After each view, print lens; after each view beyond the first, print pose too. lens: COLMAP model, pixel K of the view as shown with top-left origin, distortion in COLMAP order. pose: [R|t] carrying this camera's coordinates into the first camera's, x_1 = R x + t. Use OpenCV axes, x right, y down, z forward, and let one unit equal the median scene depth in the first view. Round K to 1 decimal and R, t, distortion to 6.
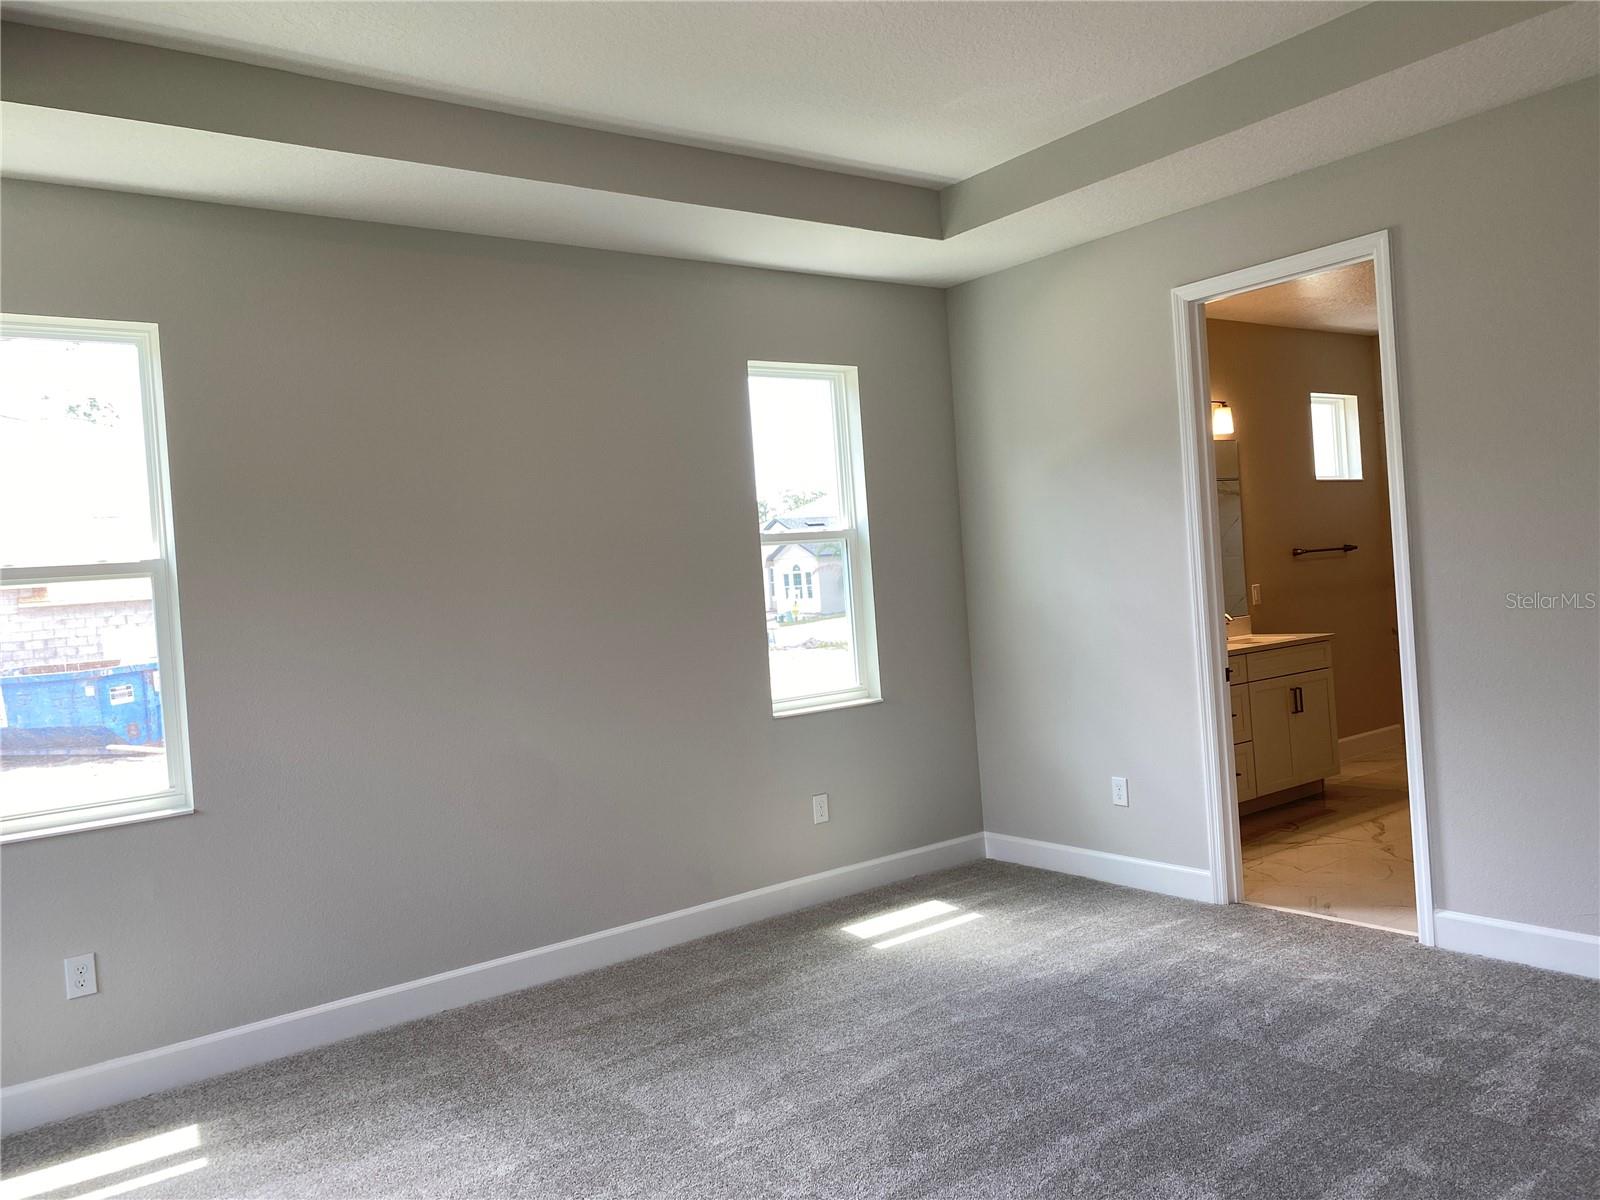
lens RADIAL K [[1222.4, 0, 800.0], [0, 1222.4, 600.0], [0, 0, 1]] dist [0.007172, -0.000401]
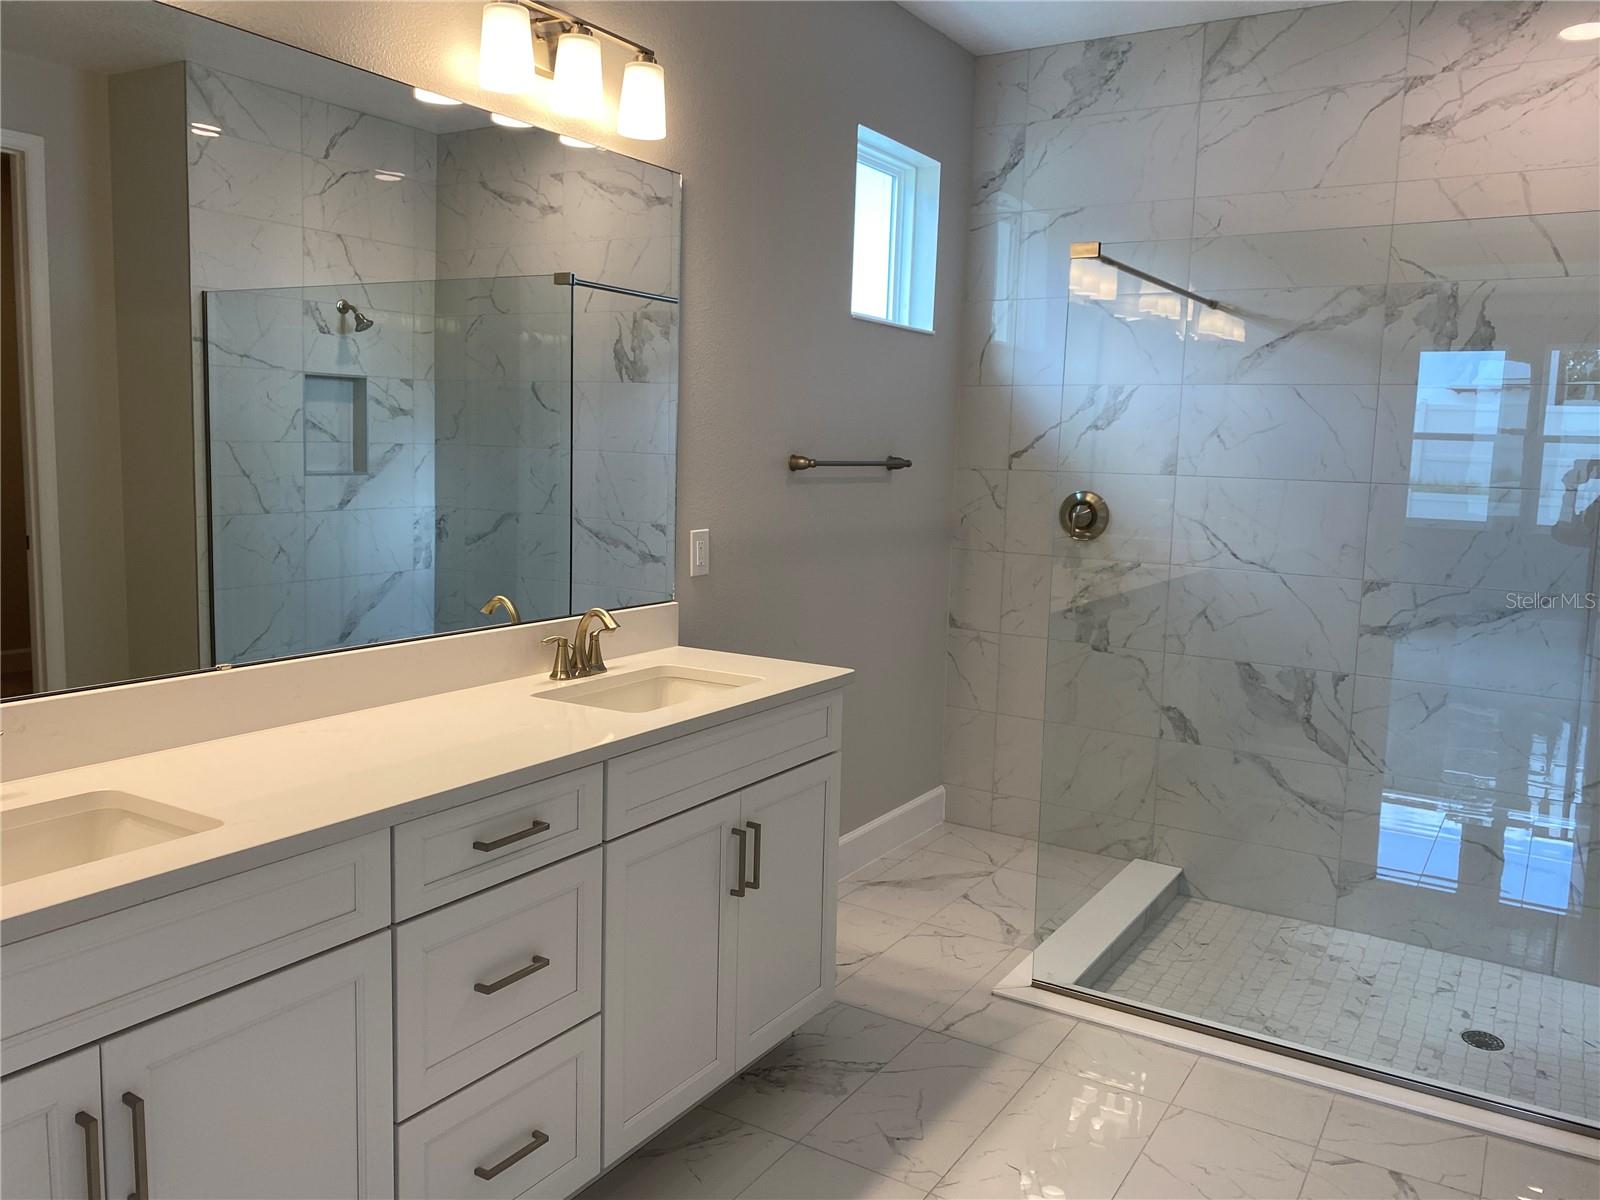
lens RADIAL K [[1222.4, 0, 800.0], [0, 1222.4, 600.0], [0, 0, 1]] dist [0.007172, -0.000401]
pose [[0.930559, 0.057183, 0.361648, 0.241689], [-0.094431, 0.991796, 0.086160, -0.027638], [-0.353755, -0.114328, 0.928325, 0.561920]]
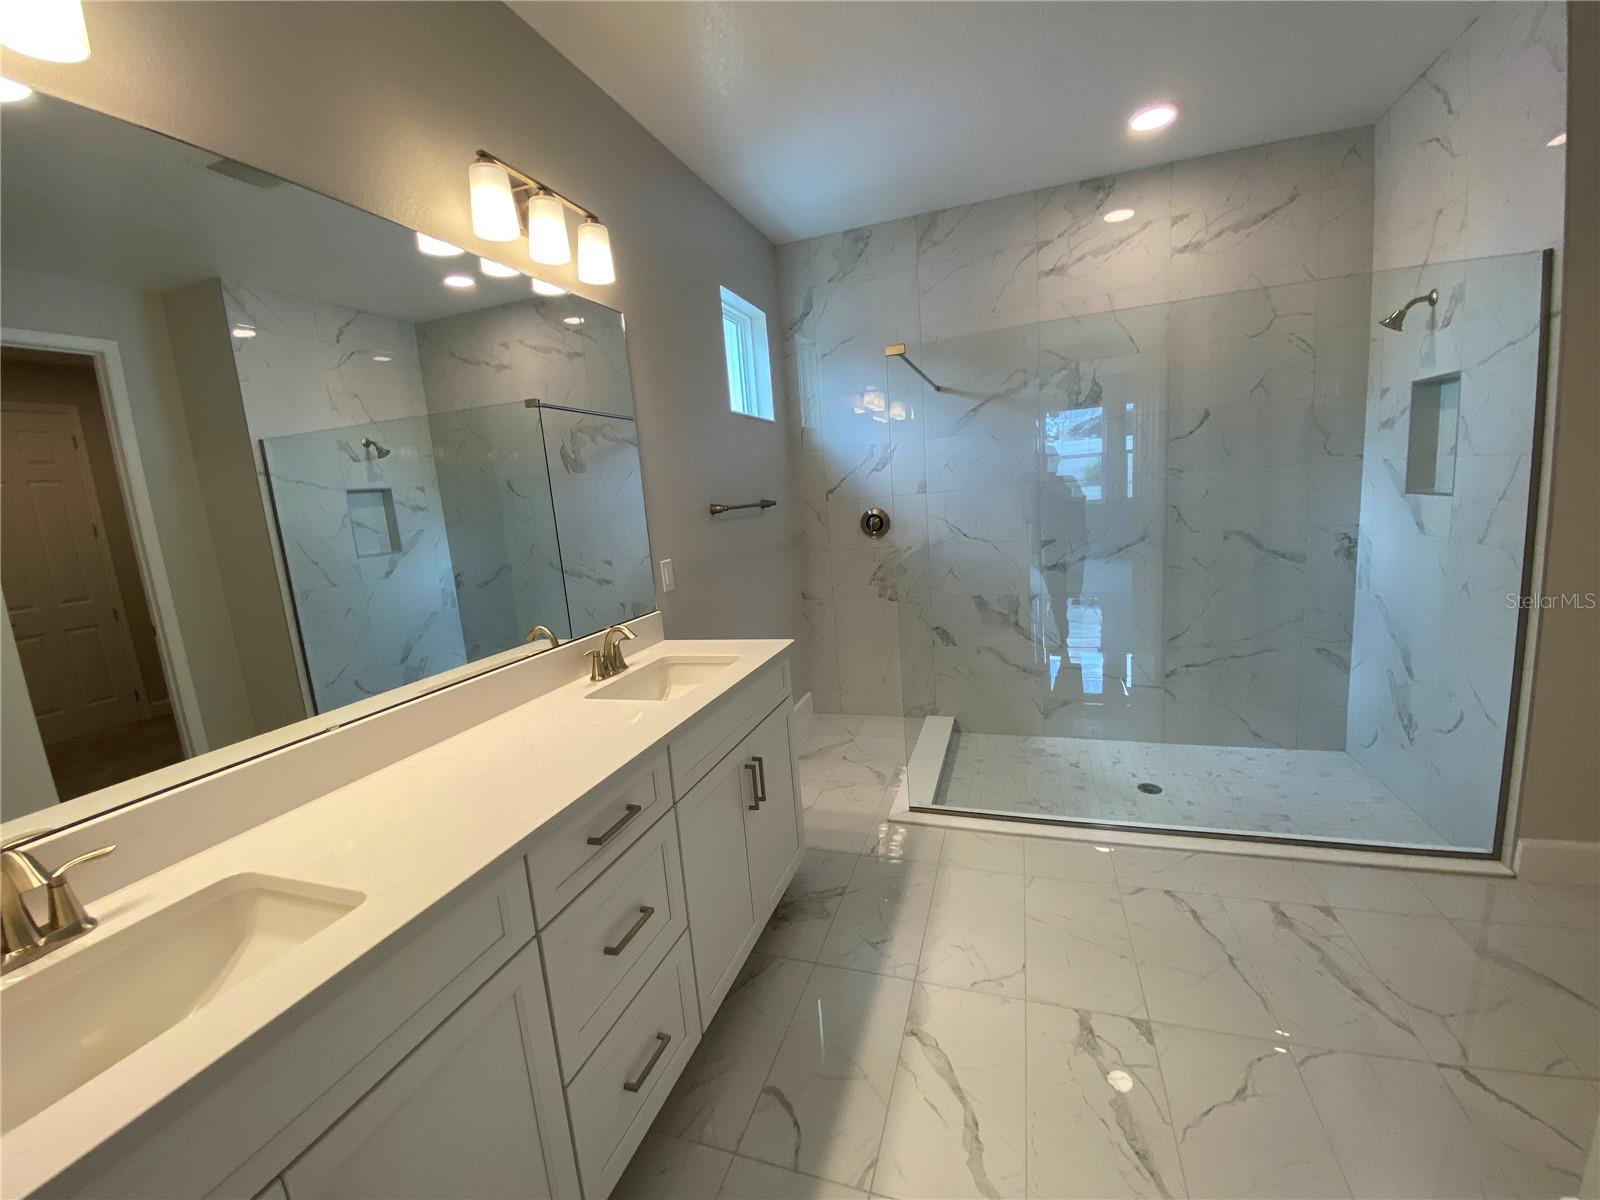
lens RADIAL K [[648.7, 0, 796.0], [0, 648.7, 611.0], [0, 0, 1]] dist [0.024779, -0.030143]
pose [[0.835514, -0.088495, 0.542295, 0.233582], [0.024987, 0.992044, 0.123390, -0.025696], [-0.548900, -0.089544, 0.831078, 0.652305]]
